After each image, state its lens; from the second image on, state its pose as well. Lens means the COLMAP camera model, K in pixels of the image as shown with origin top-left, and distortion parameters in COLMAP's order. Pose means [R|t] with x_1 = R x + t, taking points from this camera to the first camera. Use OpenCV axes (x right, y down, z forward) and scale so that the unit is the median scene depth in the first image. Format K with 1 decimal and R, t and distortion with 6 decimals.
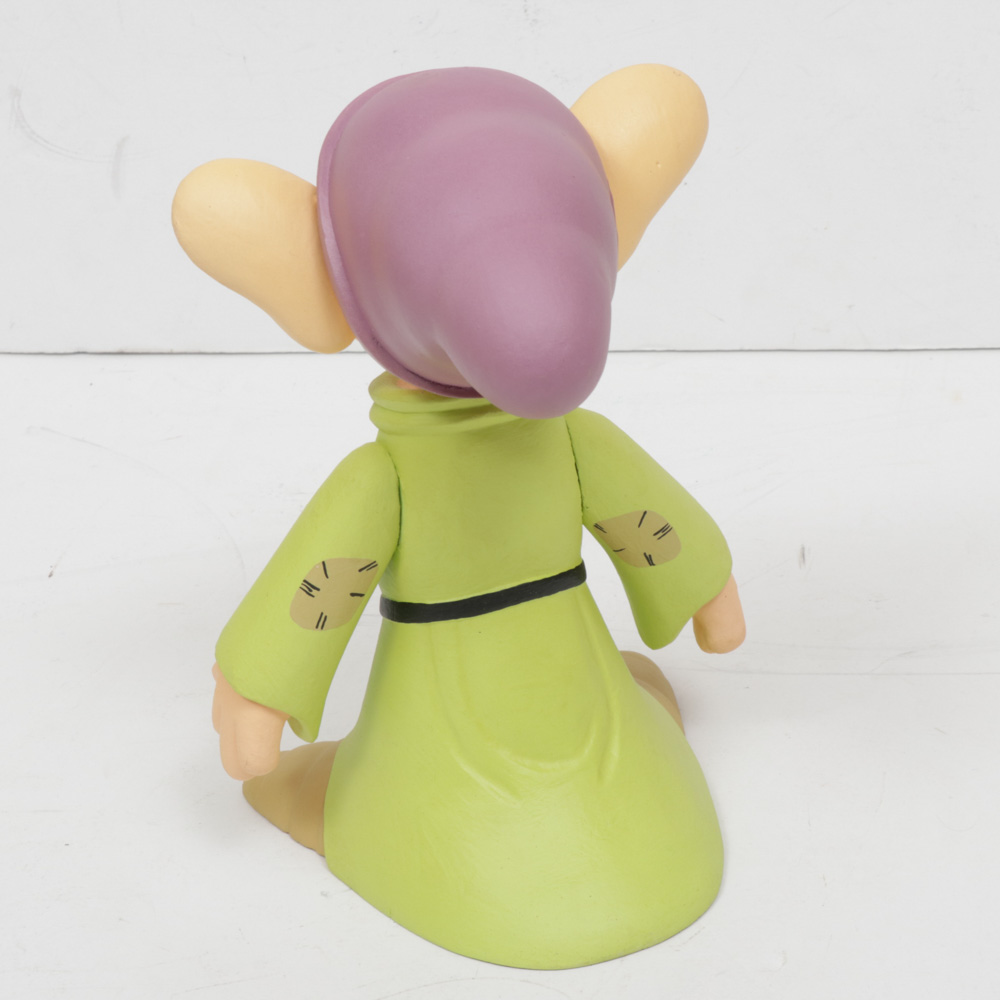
lens RADIAL K [[2880.5, 0, 501.5], [0, 2880.5, 500.8], [0, 0, 1]] dist [0.178250, 0.000000]
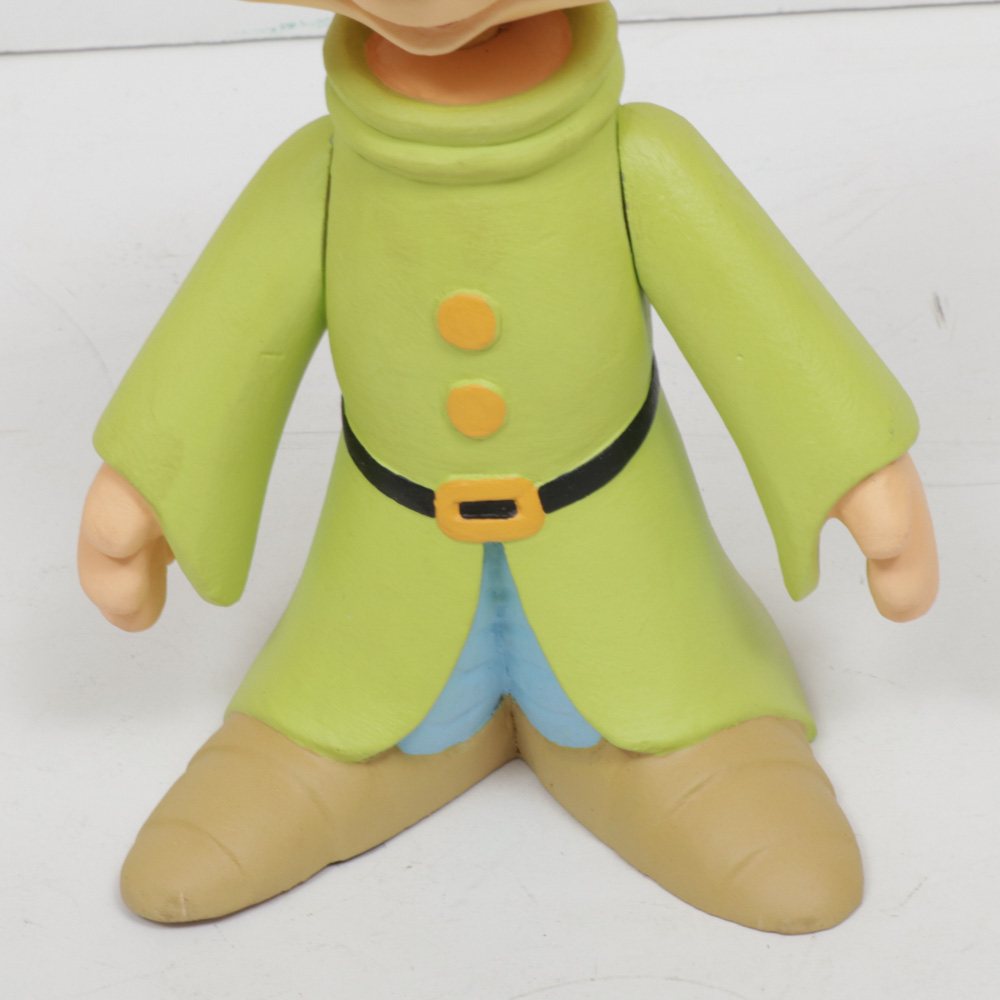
lens RADIAL K [[3692.6, 0, 503.6], [0, 3692.6, 503.7], [0, 0, 1]] dist [0.237362, 0.000000]
pose [[0.993864, -0.058479, 0.093886, -0.087073], [0.051782, 0.996041, 0.072253, -0.003885], [-0.097740, -0.066948, 0.992958, 0.146493]]
